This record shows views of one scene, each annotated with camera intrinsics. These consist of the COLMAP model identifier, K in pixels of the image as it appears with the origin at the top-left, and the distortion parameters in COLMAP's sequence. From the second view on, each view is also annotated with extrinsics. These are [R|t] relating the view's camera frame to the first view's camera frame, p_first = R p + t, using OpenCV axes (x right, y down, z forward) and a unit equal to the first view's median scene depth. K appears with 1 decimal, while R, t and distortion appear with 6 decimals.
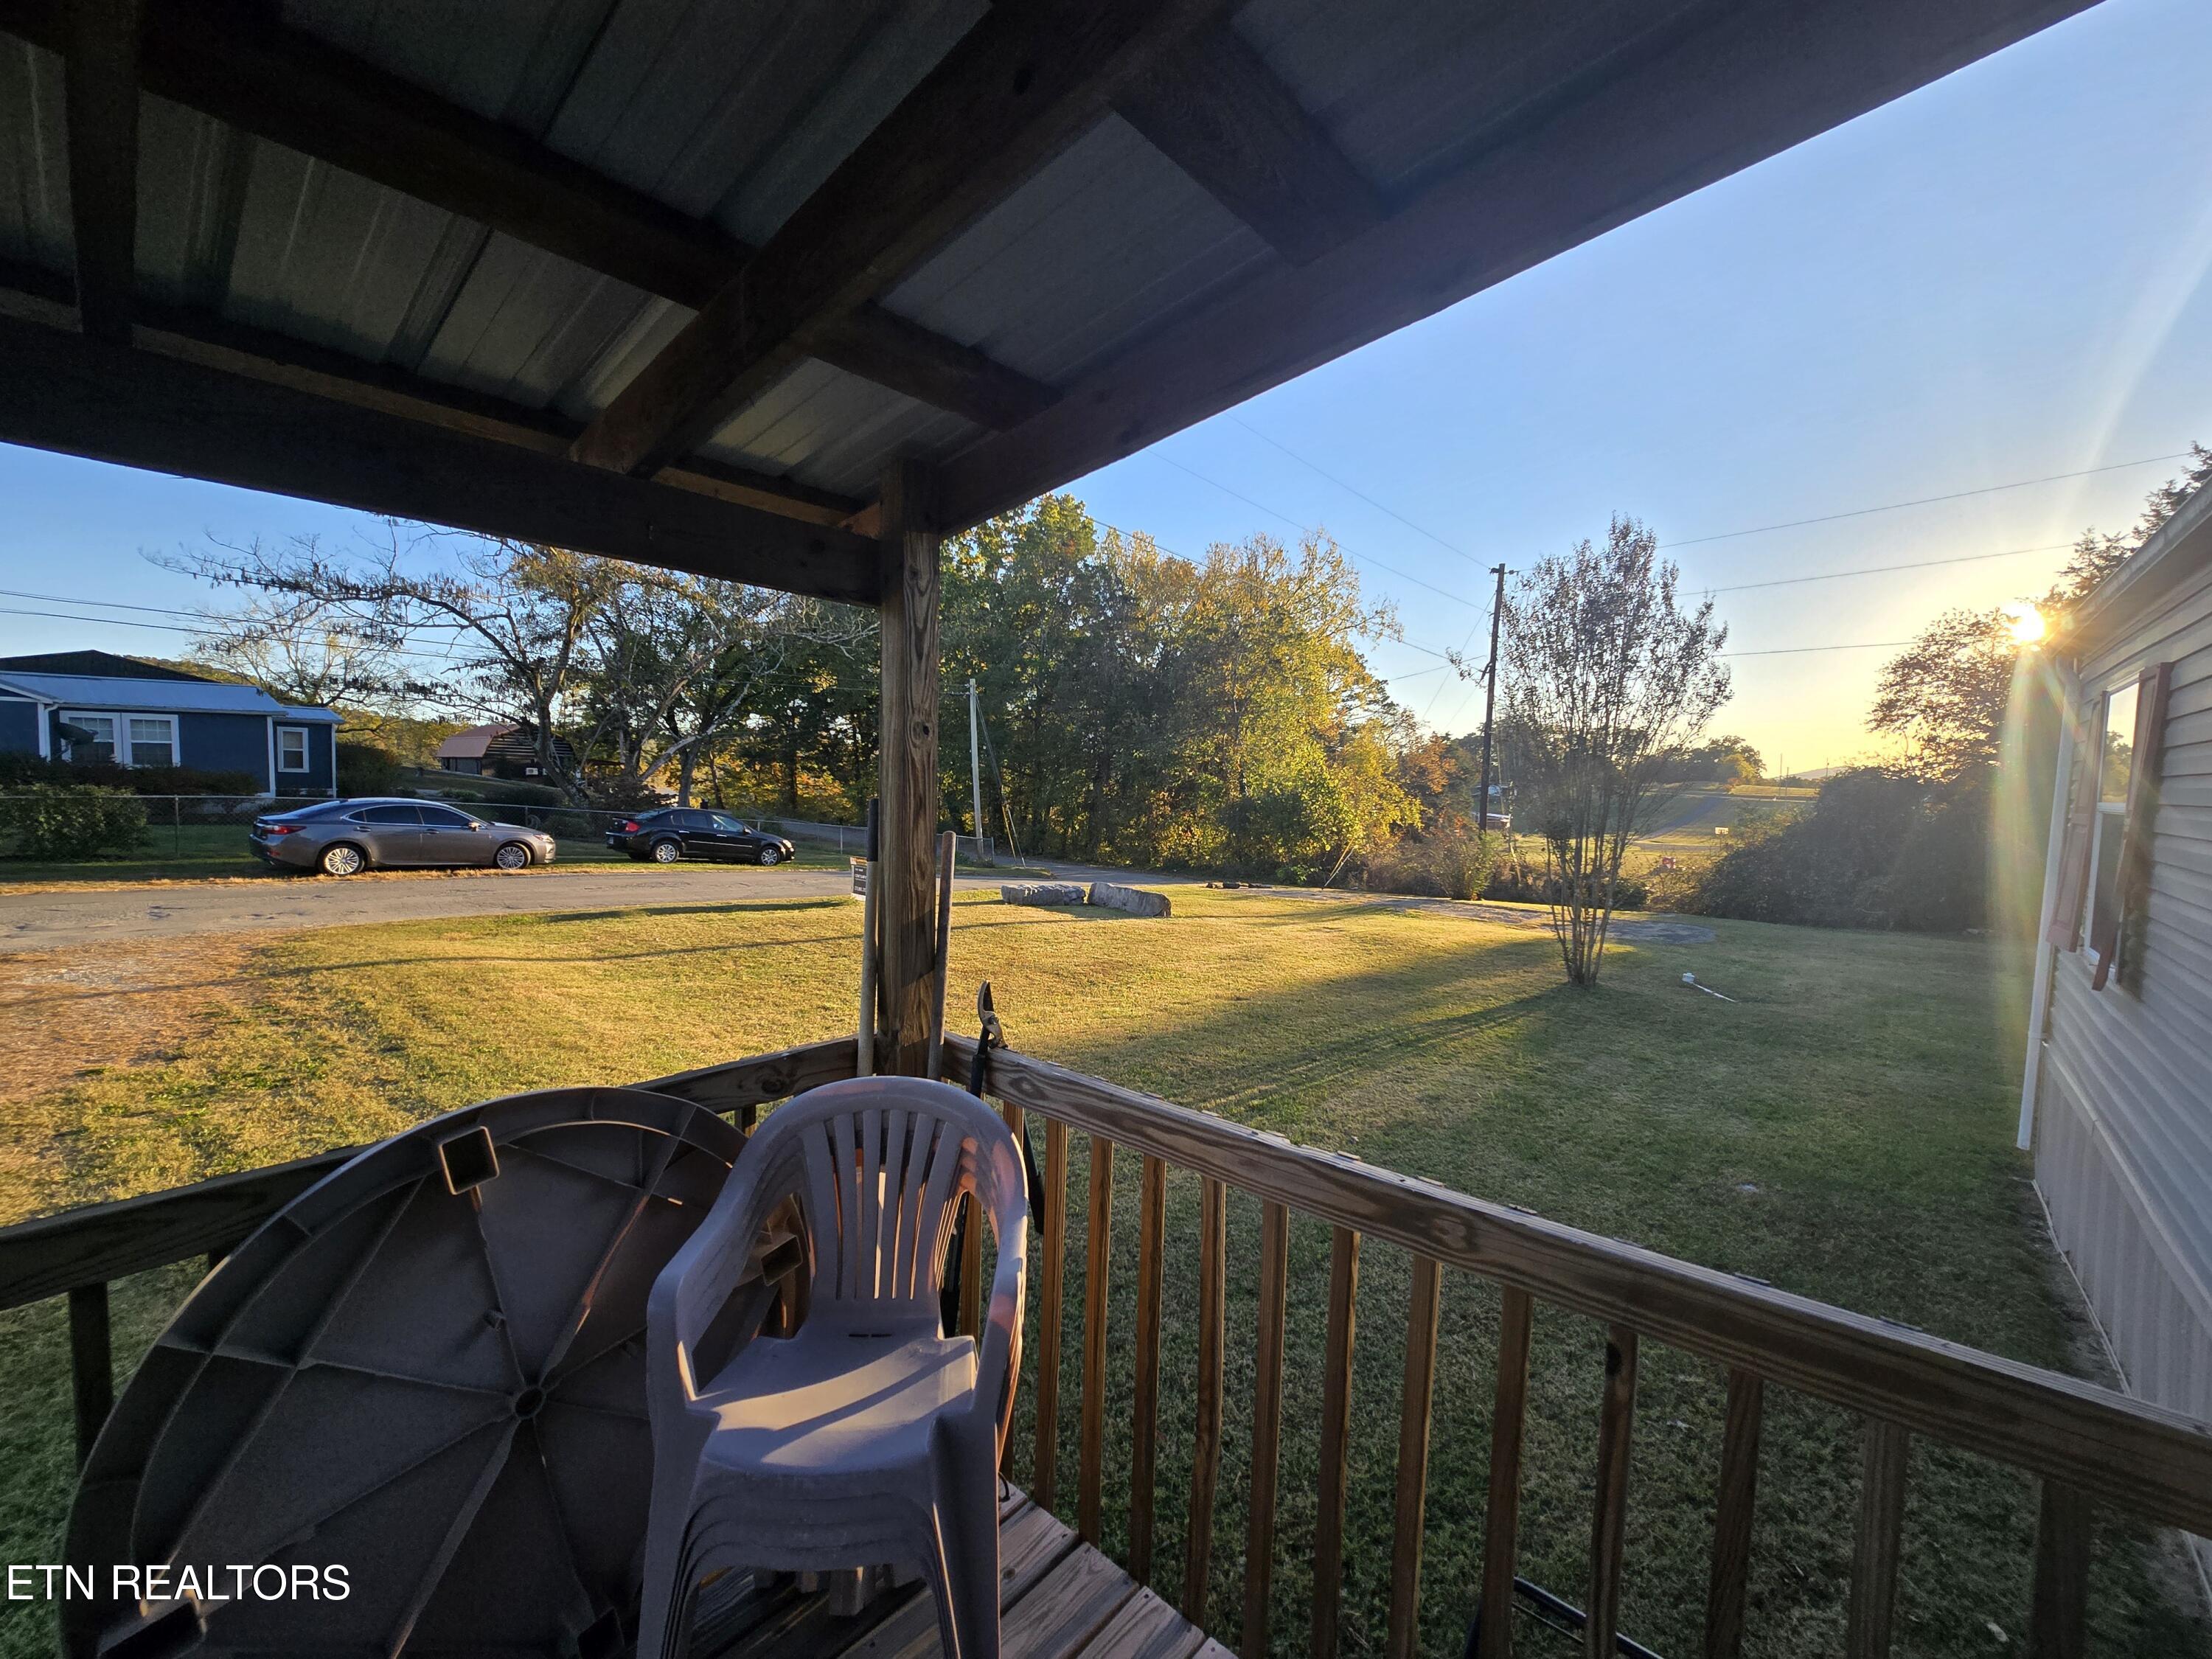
lens RADIAL K [[900.8, 0, 1109.0], [0, 900.8, 833.1], [0, 0, 1]] dist [-0.004425, 0.001194]
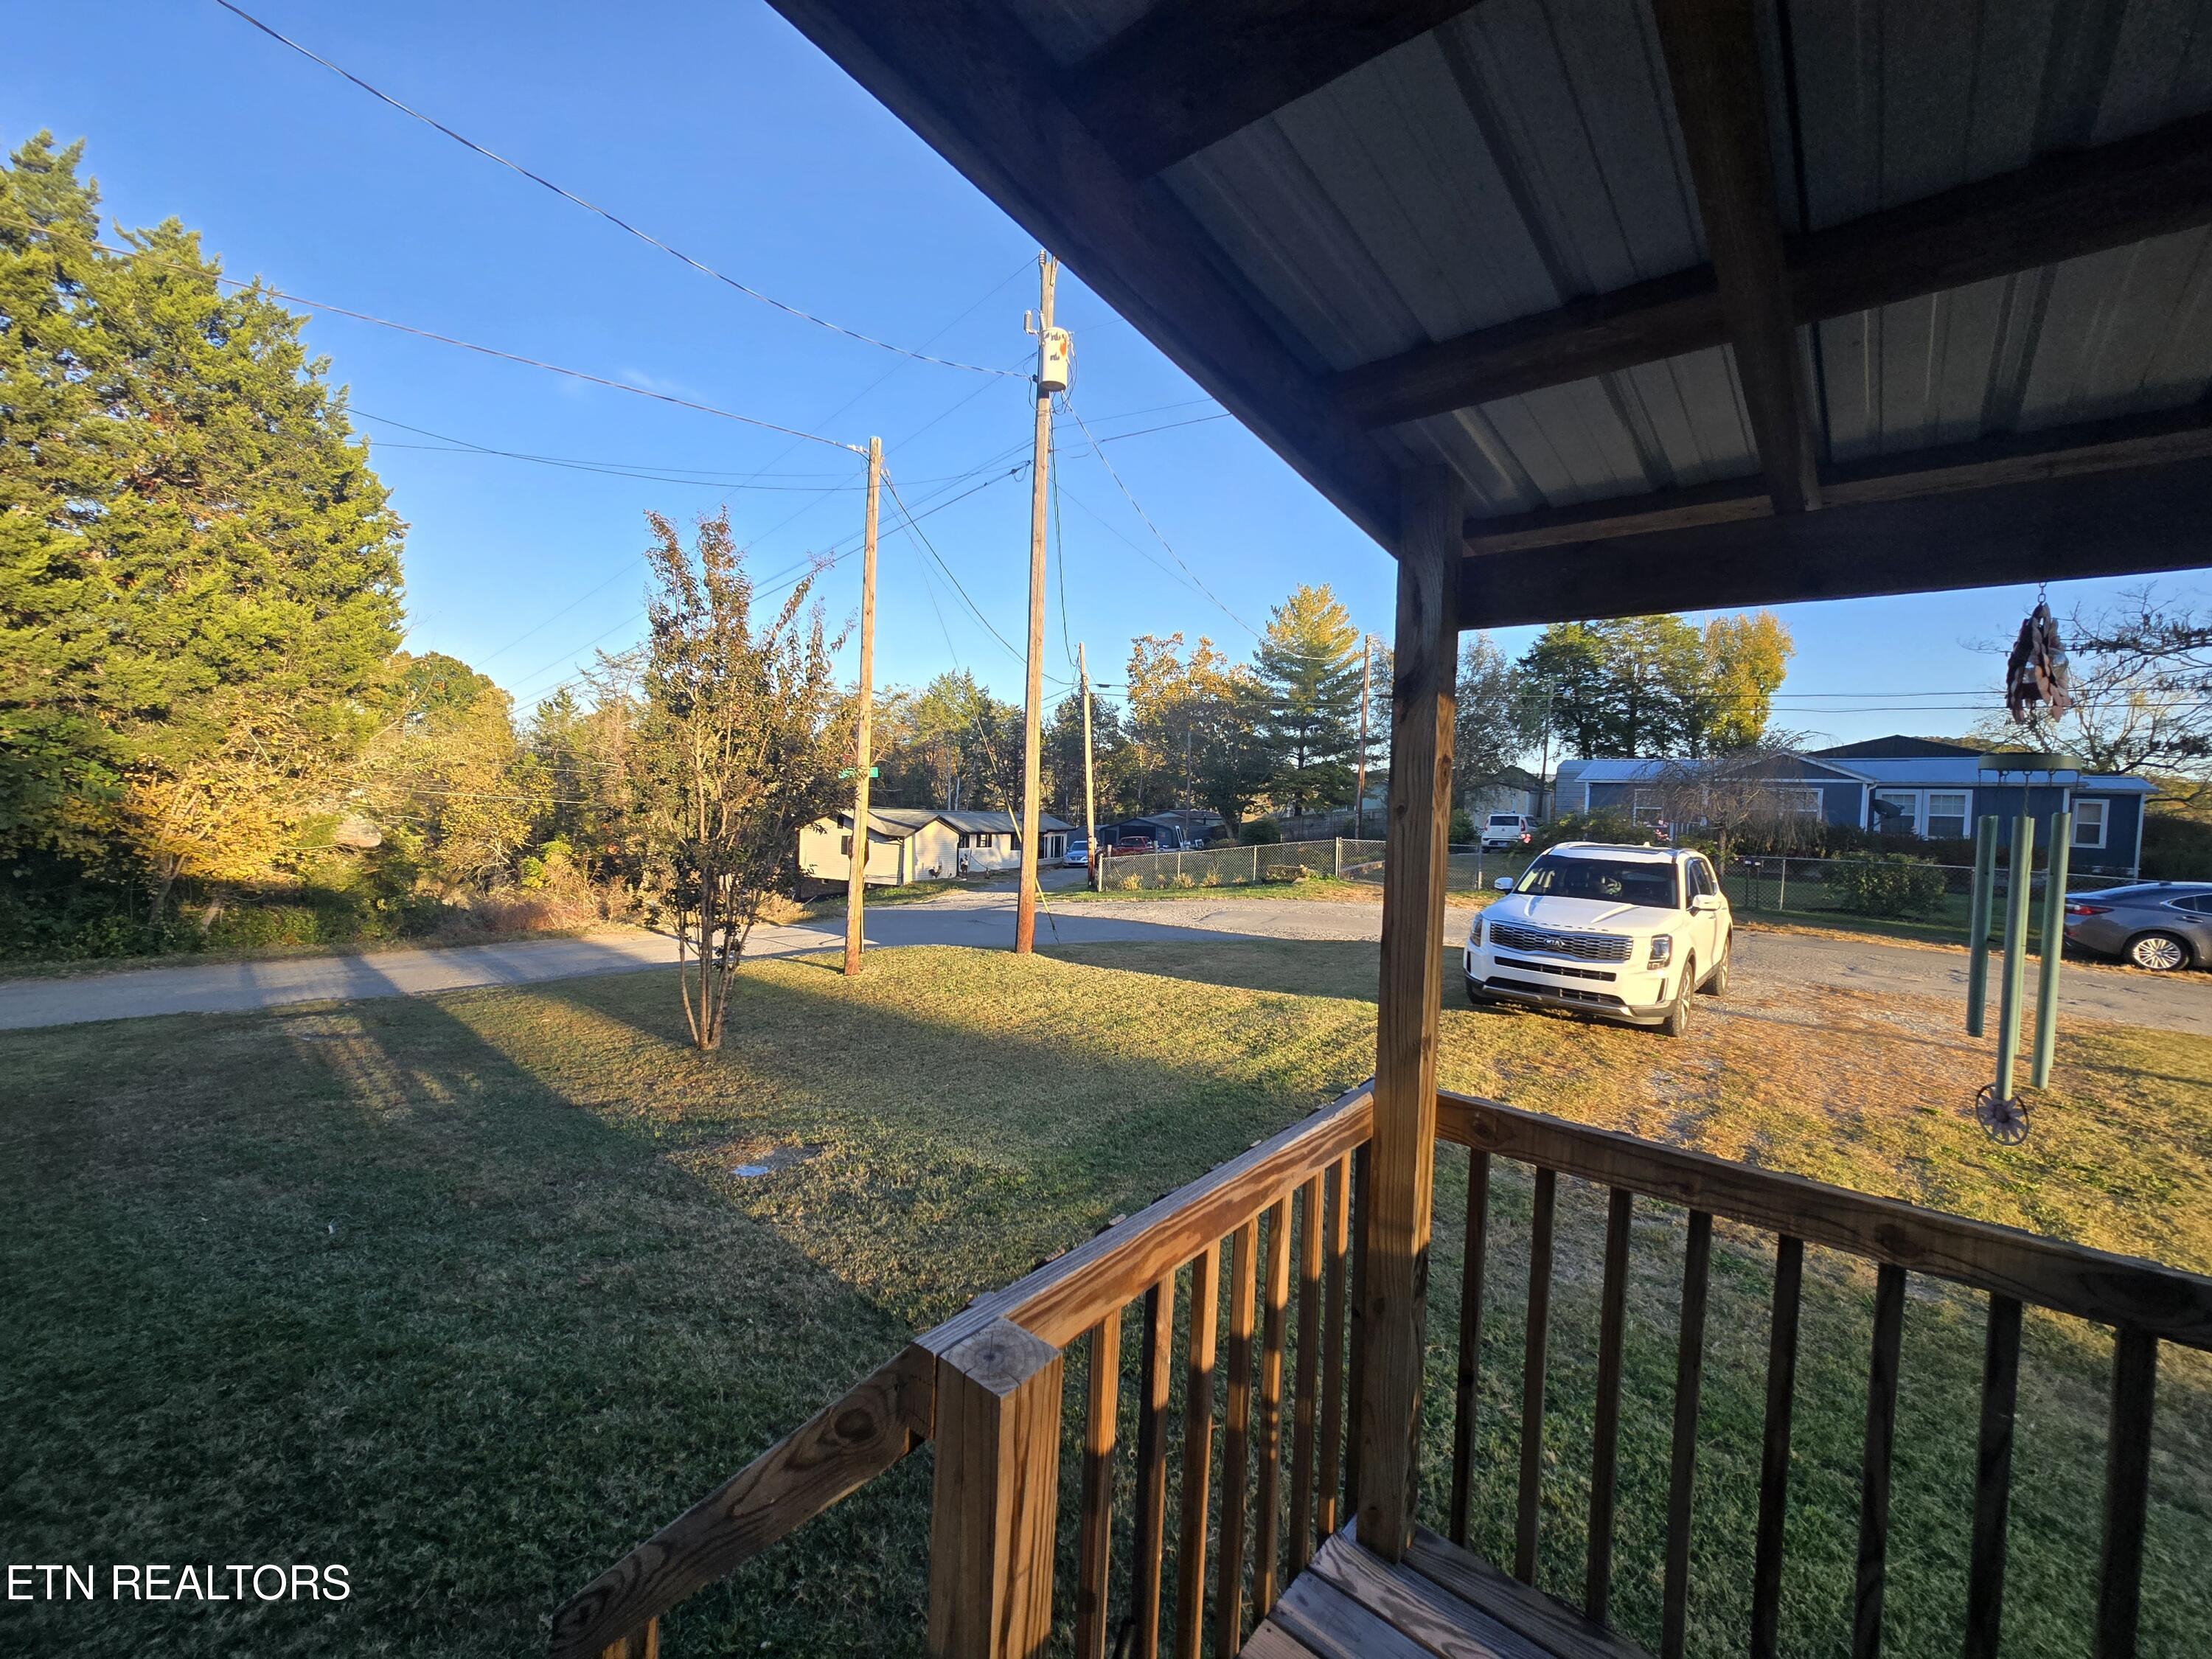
lens RADIAL K [[900.8, 0, 1103.8], [0, 900.8, 830.8], [0, 0, 1]] dist [-0.004425, 0.001194]
pose [[0.014714, 0.014581, -0.999785, -0.068348], [-0.097281, 0.995171, 0.013082, 0.006791], [0.995148, 0.097068, 0.016061, -0.173420]]
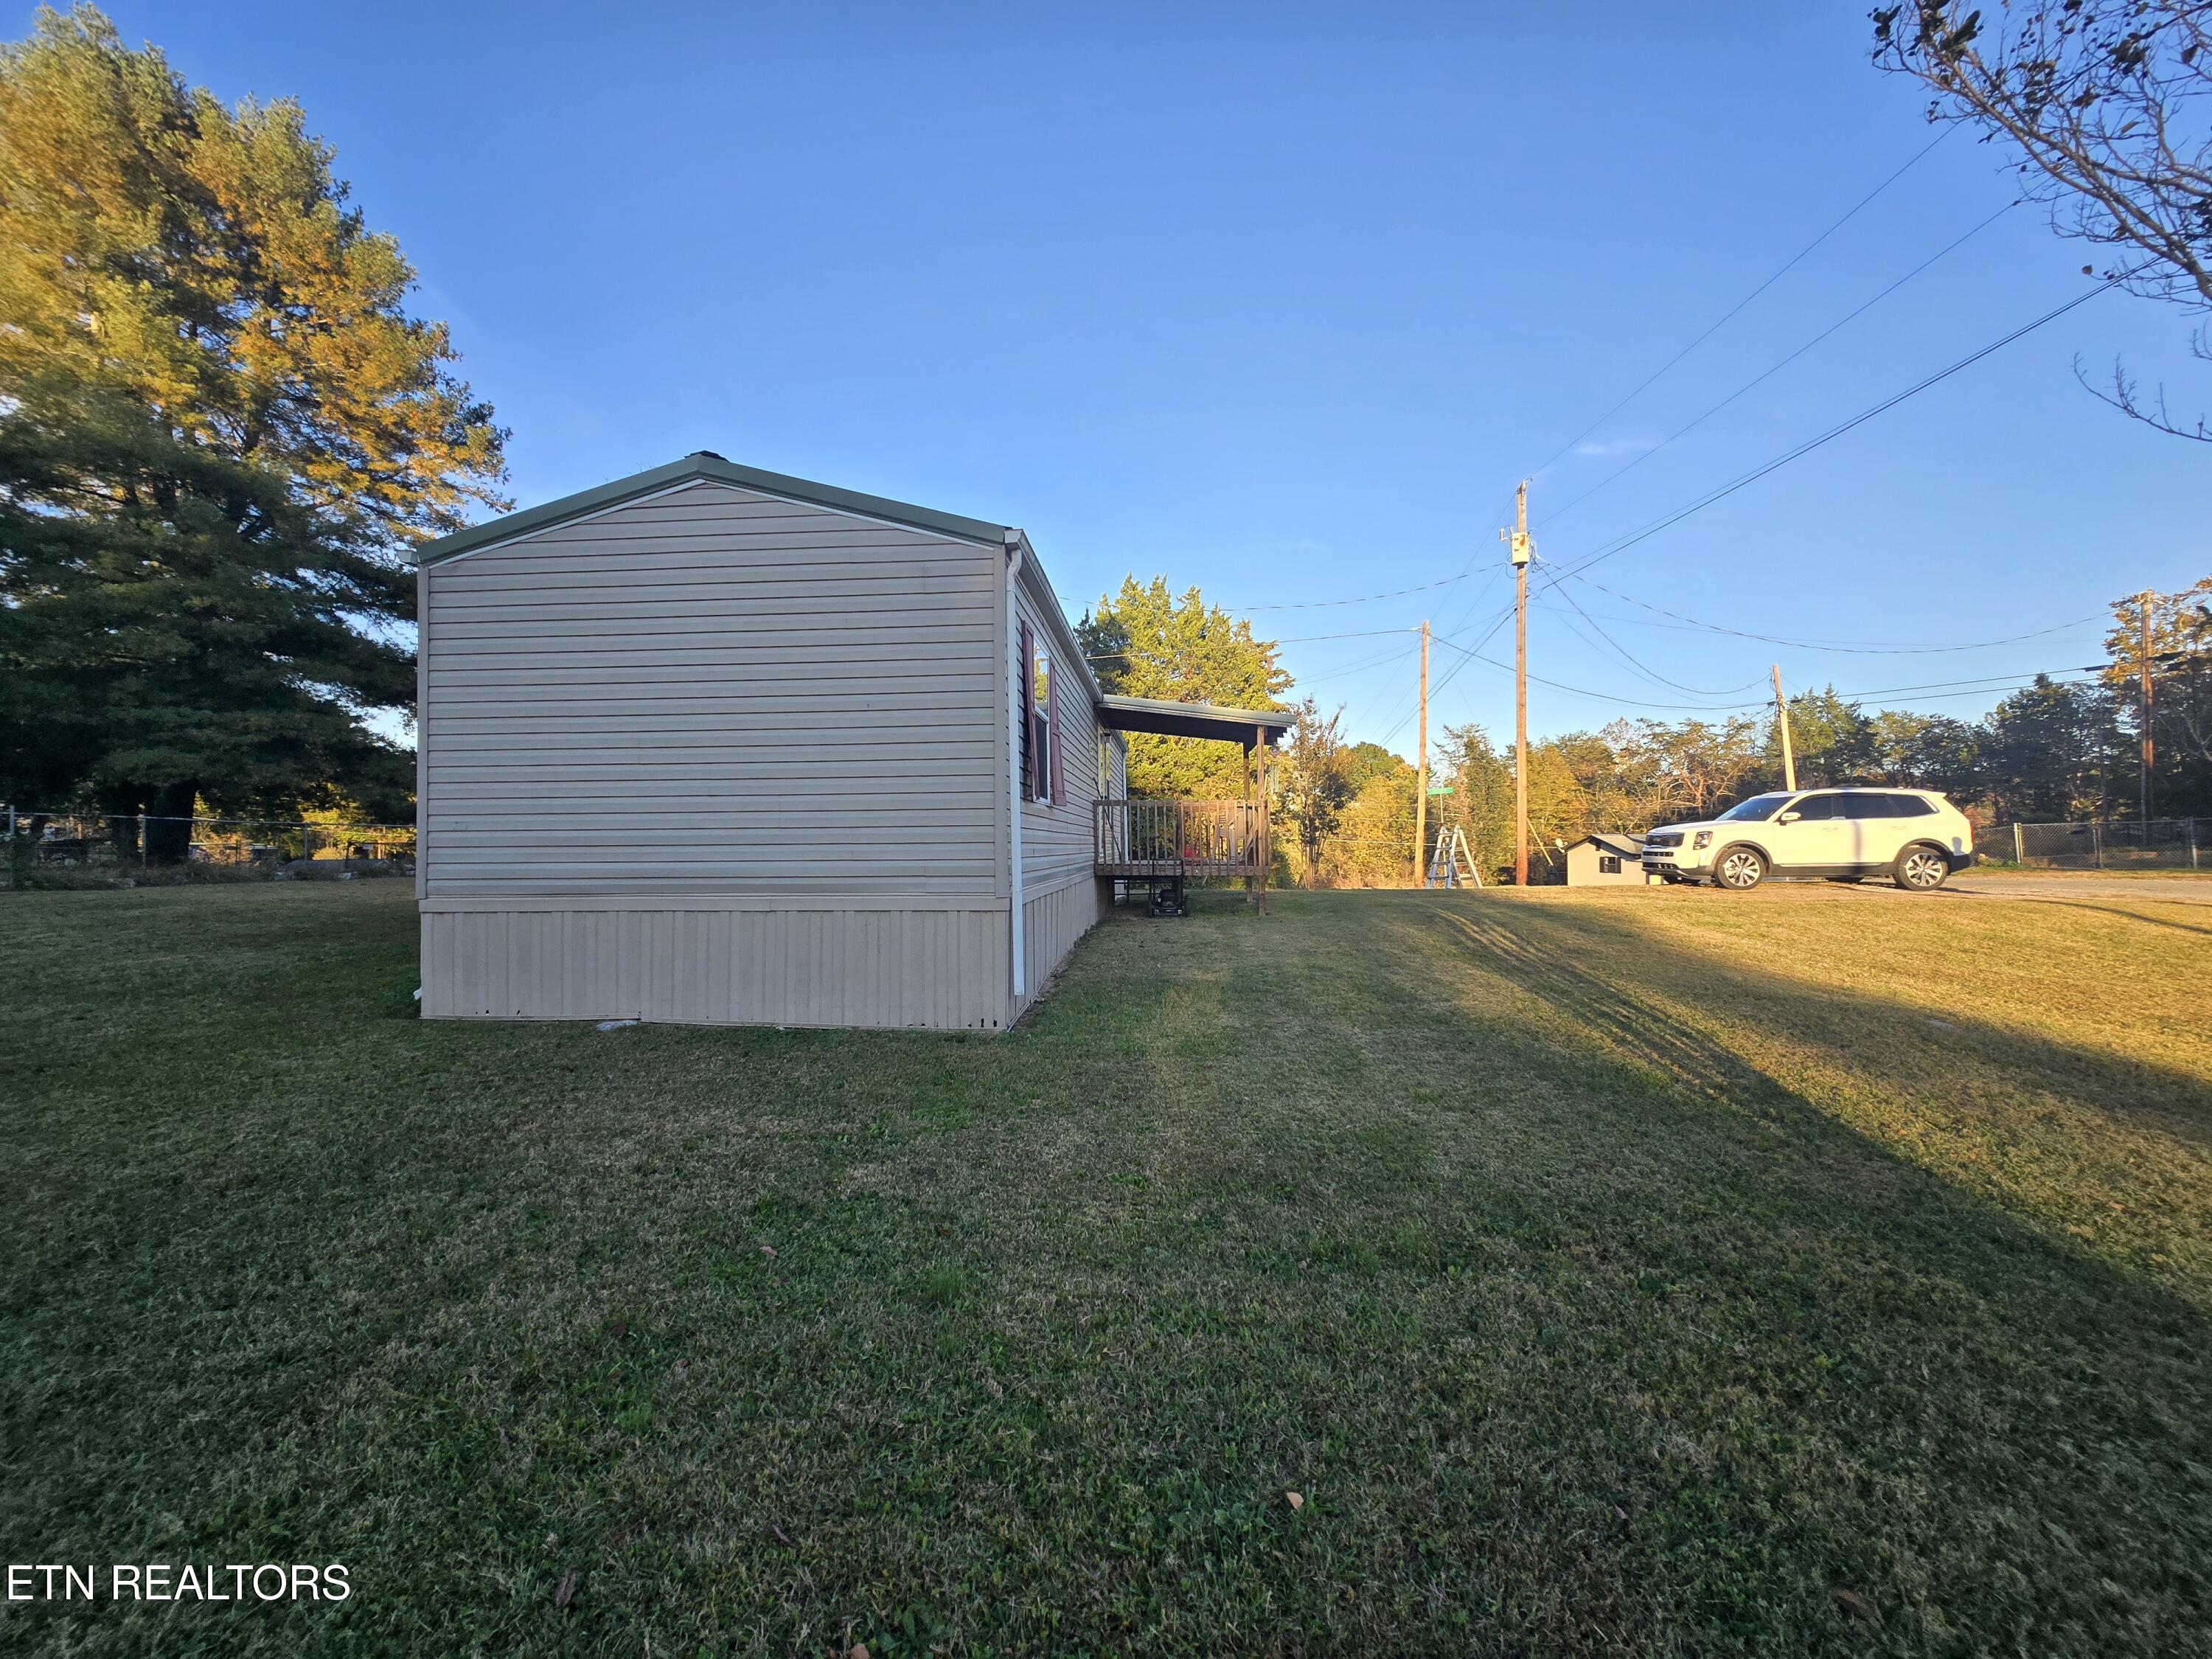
lens RADIAL K [[900.8, 0, 1104.7], [0, 900.8, 839.4], [0, 0, 1]] dist [-0.004425, 0.001194]
pose [[-0.798418, -0.017741, -0.601842, 3.446989], [-0.046271, 0.998418, 0.031953, 0.261722], [0.600323, 0.053360, -0.797976, 4.125029]]
